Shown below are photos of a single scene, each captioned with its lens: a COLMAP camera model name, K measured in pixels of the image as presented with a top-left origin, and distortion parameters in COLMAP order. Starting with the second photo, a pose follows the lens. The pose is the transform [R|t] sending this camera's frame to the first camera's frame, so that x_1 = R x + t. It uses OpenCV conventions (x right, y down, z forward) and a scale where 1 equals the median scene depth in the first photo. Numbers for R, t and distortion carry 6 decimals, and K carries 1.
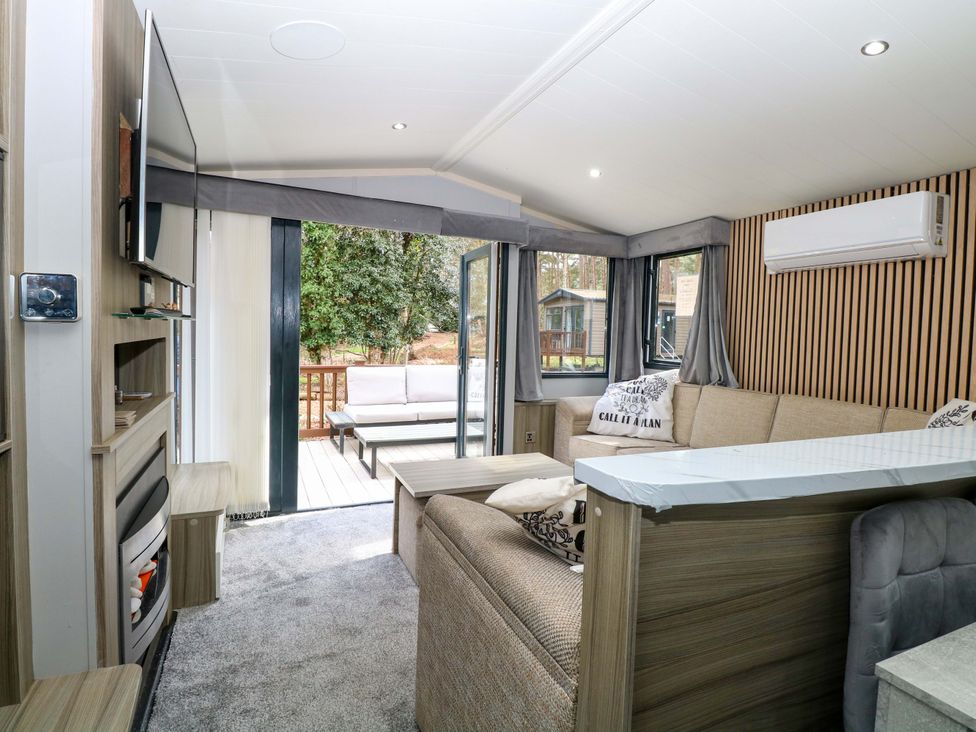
lens RADIAL K [[511.5, 0, 488.6], [0, 511.5, 353.7], [0, 0, 1]] dist [0.002157, -0.014813]
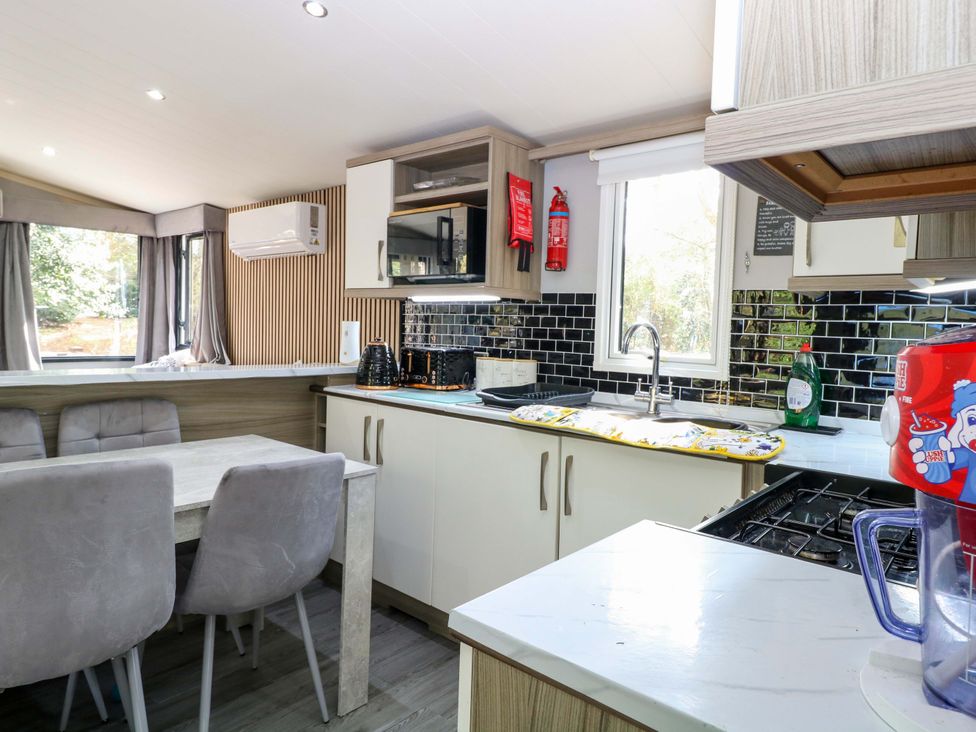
lens RADIAL K [[618.8, 0, 489.1], [0, 618.8, 357.2], [0, 0, 1]] dist [-0.000091, -0.003263]
pose [[0.904232, -0.021348, 0.426507, 0.414880], [0.012999, 0.999663, 0.022476, 0.027997], [-0.426843, -0.014780, 0.904205, -0.409842]]
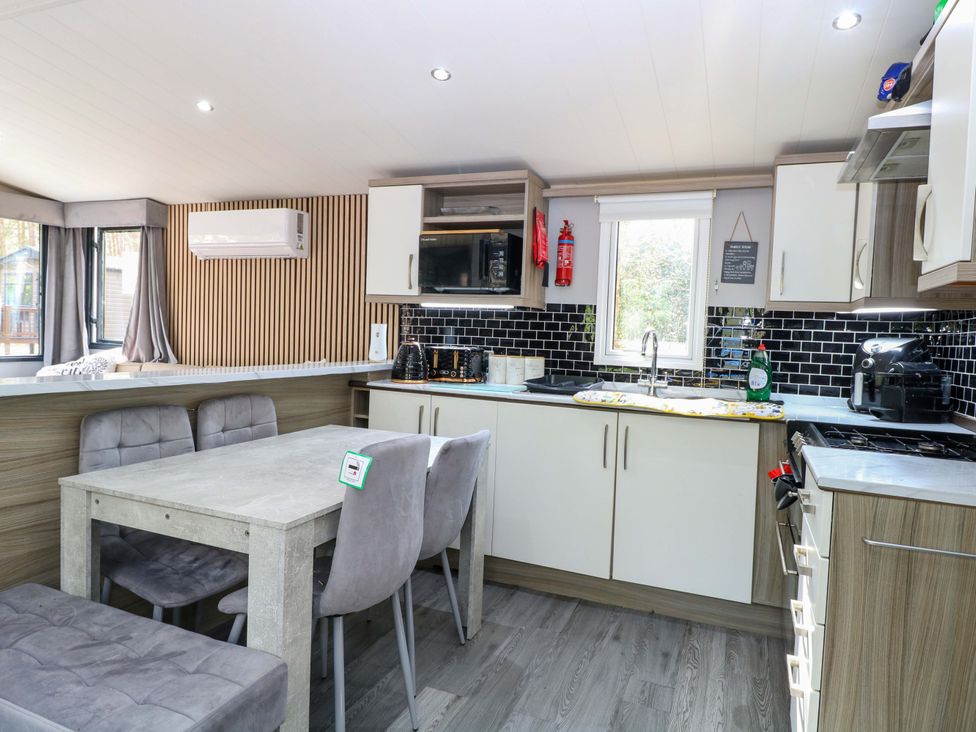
lens RADIAL K [[618.8, 0, 489.1], [0, 618.8, 357.2], [0, 0, 1]] dist [-0.000091, -0.003263]
pose [[0.724276, -0.030983, 0.688813, 0.069391], [0.011233, 0.999388, 0.033141, 0.017286], [-0.689418, -0.016266, 0.724181, -0.375904]]
